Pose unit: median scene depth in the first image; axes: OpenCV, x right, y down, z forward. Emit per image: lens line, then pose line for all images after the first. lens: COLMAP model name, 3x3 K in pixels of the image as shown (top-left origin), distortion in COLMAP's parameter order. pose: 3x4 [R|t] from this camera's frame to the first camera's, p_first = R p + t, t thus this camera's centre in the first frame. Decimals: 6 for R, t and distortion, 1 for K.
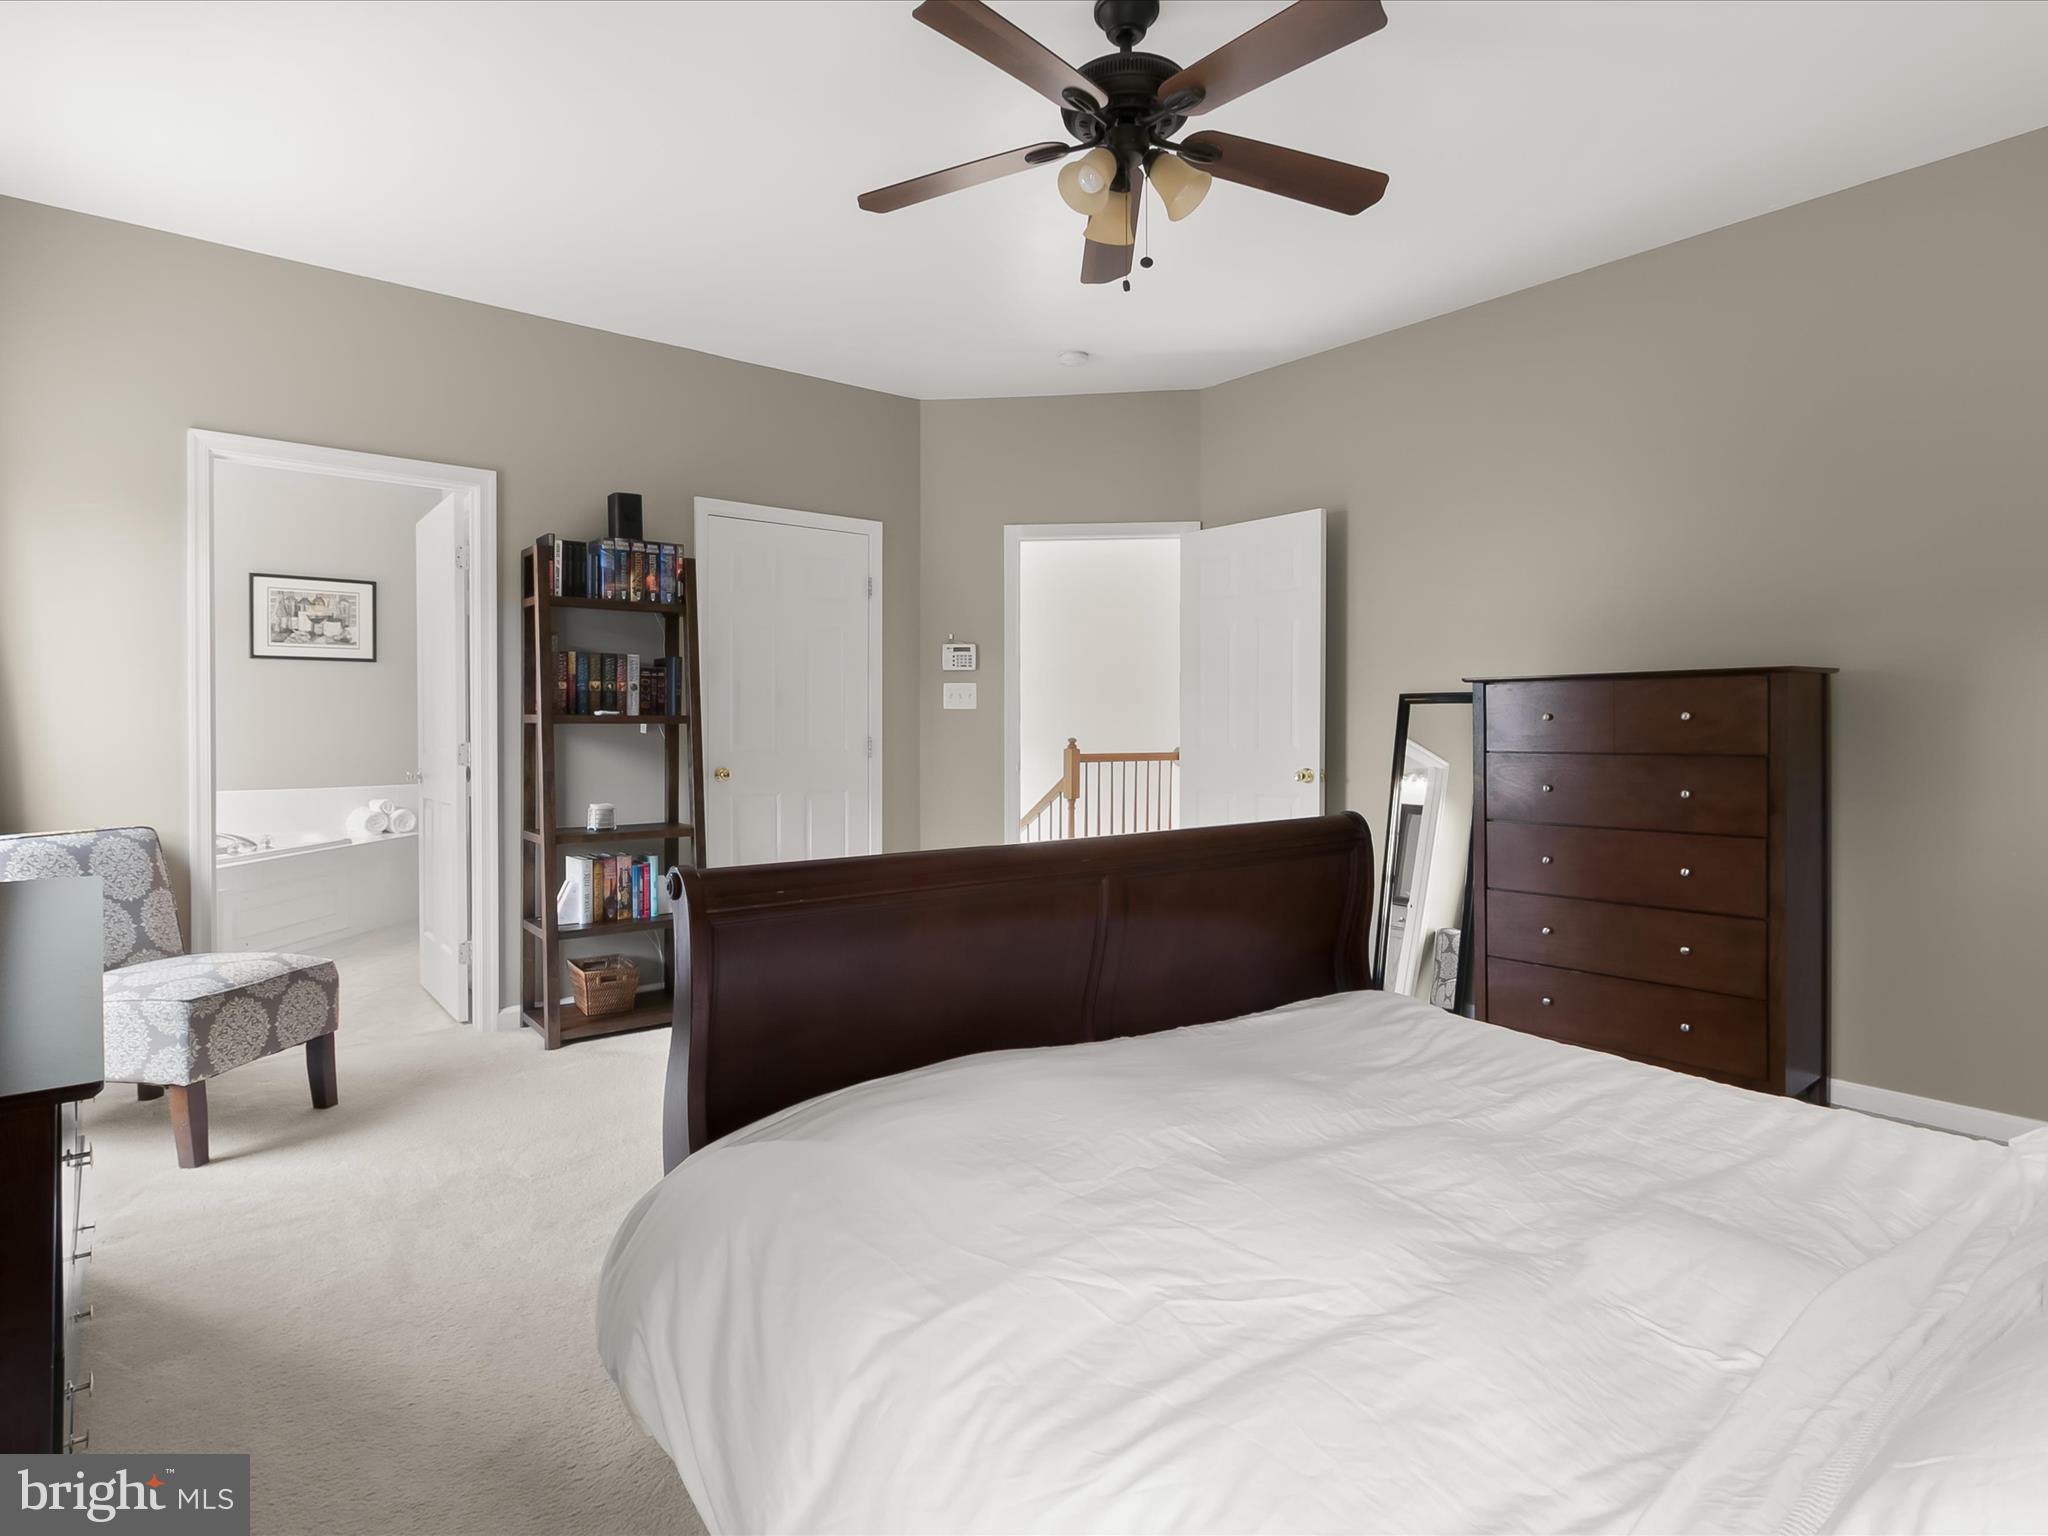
lens RADIAL K [[1054.6, 0, 1019.2], [0, 1054.6, 756.3], [0, 0, 1]] dist [-0.008897, 0.003811]
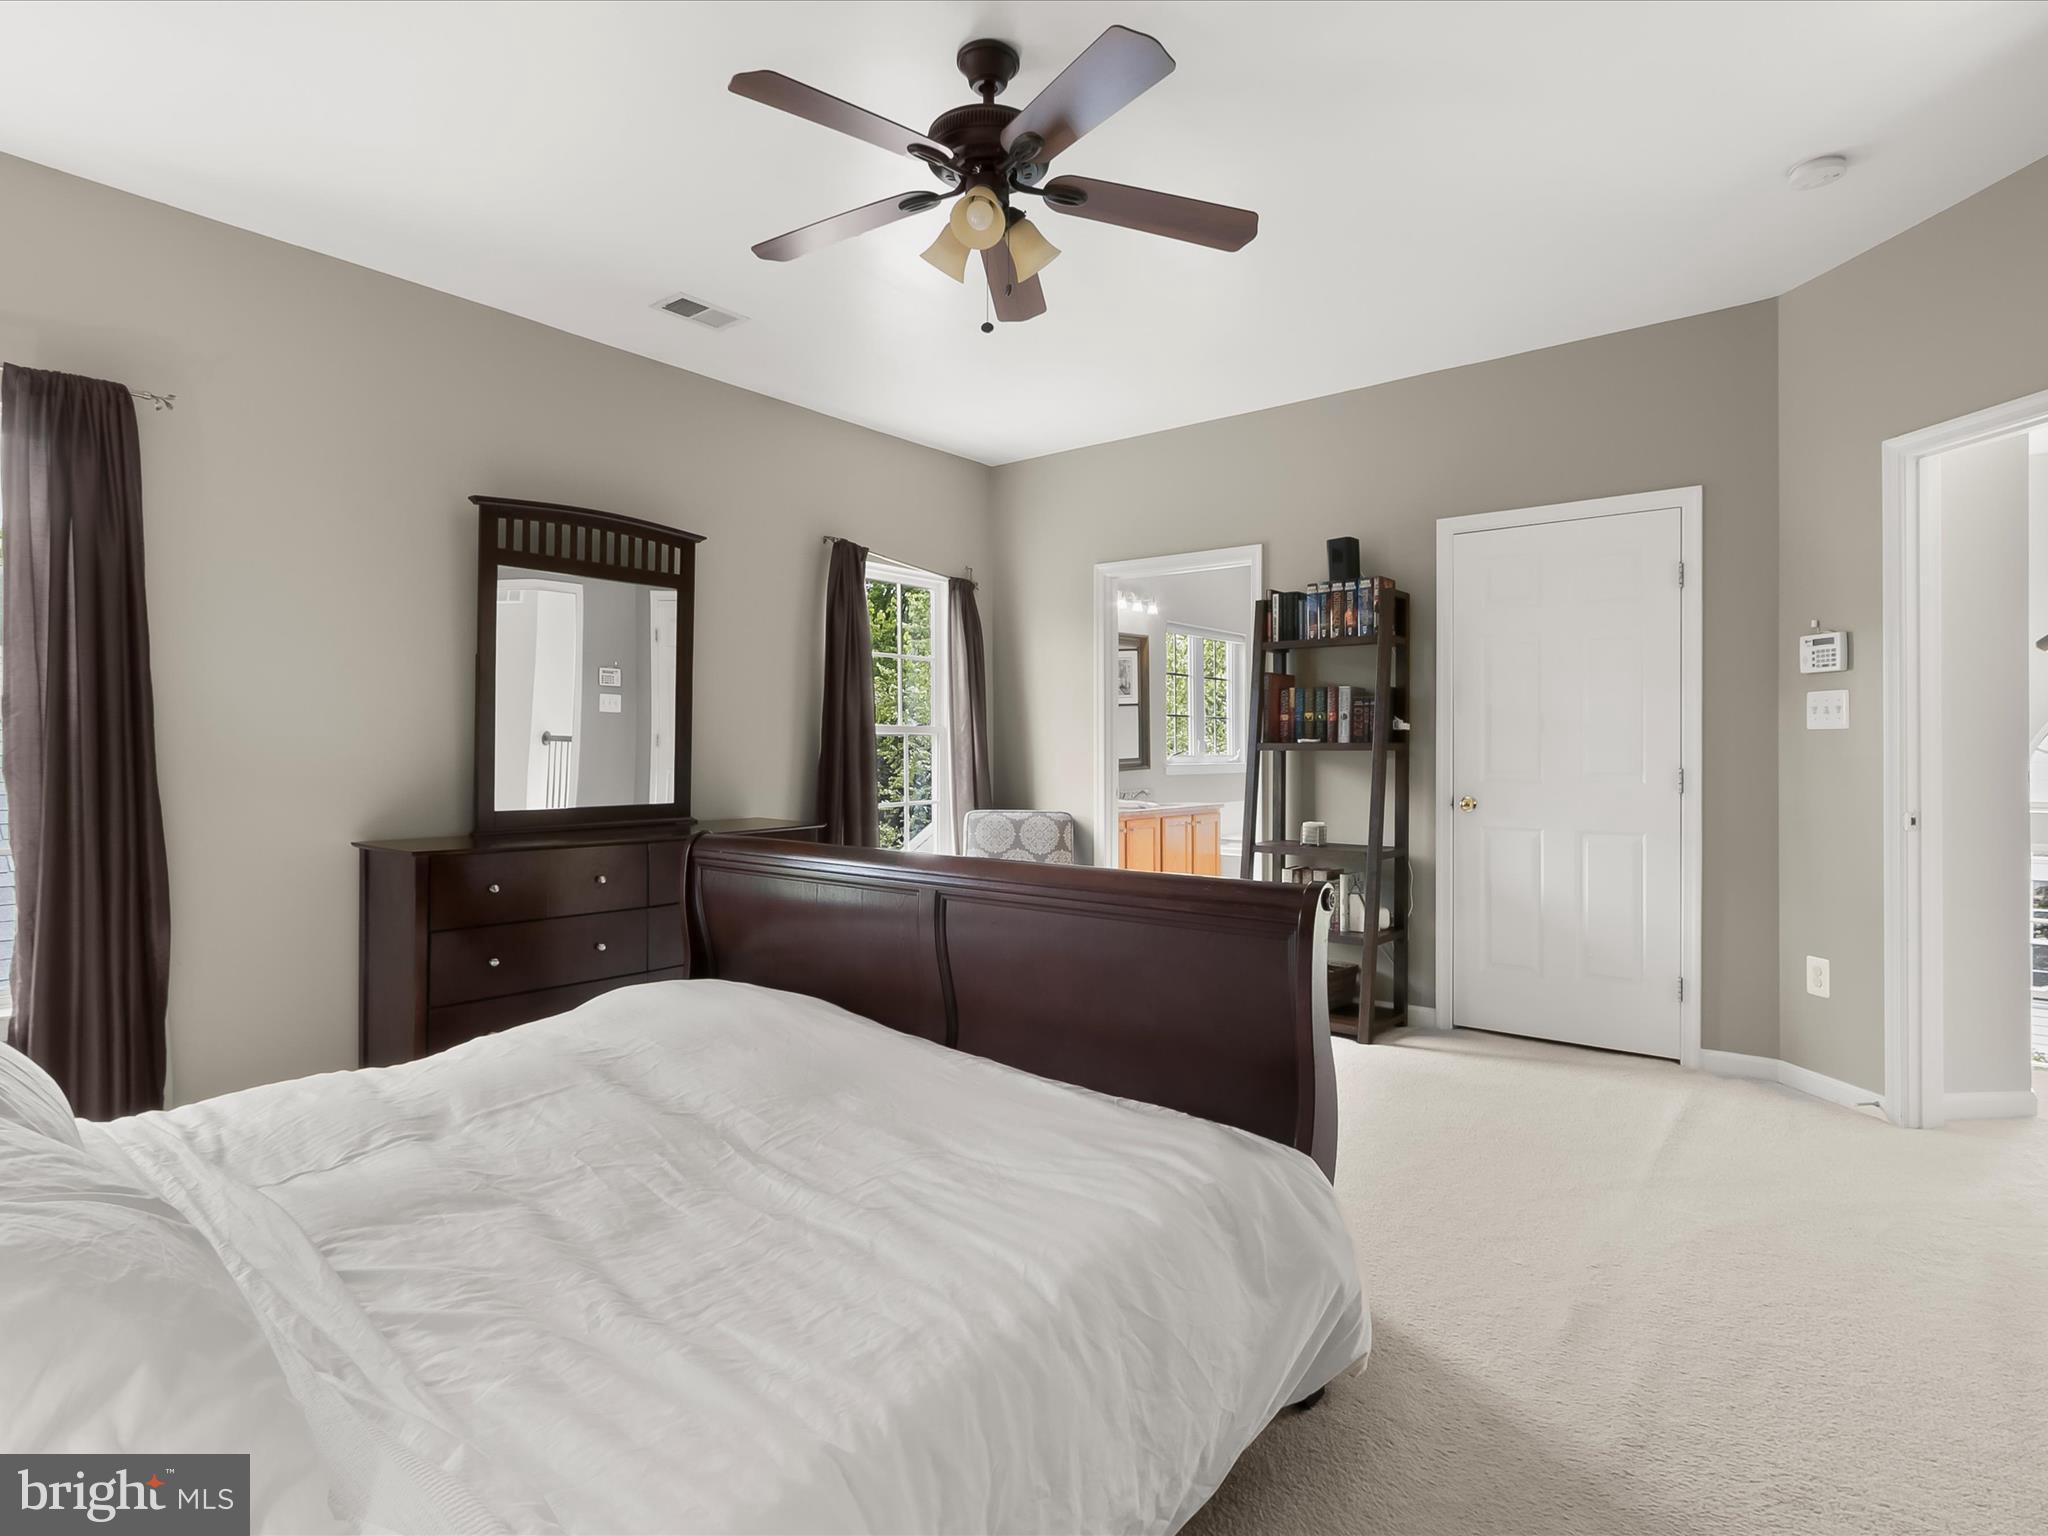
lens RADIAL K [[1054.6, 0, 1019.8], [0, 1054.6, 758.3], [0, 0, 1]] dist [-0.008897, 0.003811]
pose [[0.231471, 0.008292, -0.972807, 0.604999], [-0.031385, 0.999507, 0.001052, -0.013731], [0.972335, 0.030288, 0.231617, 0.430345]]
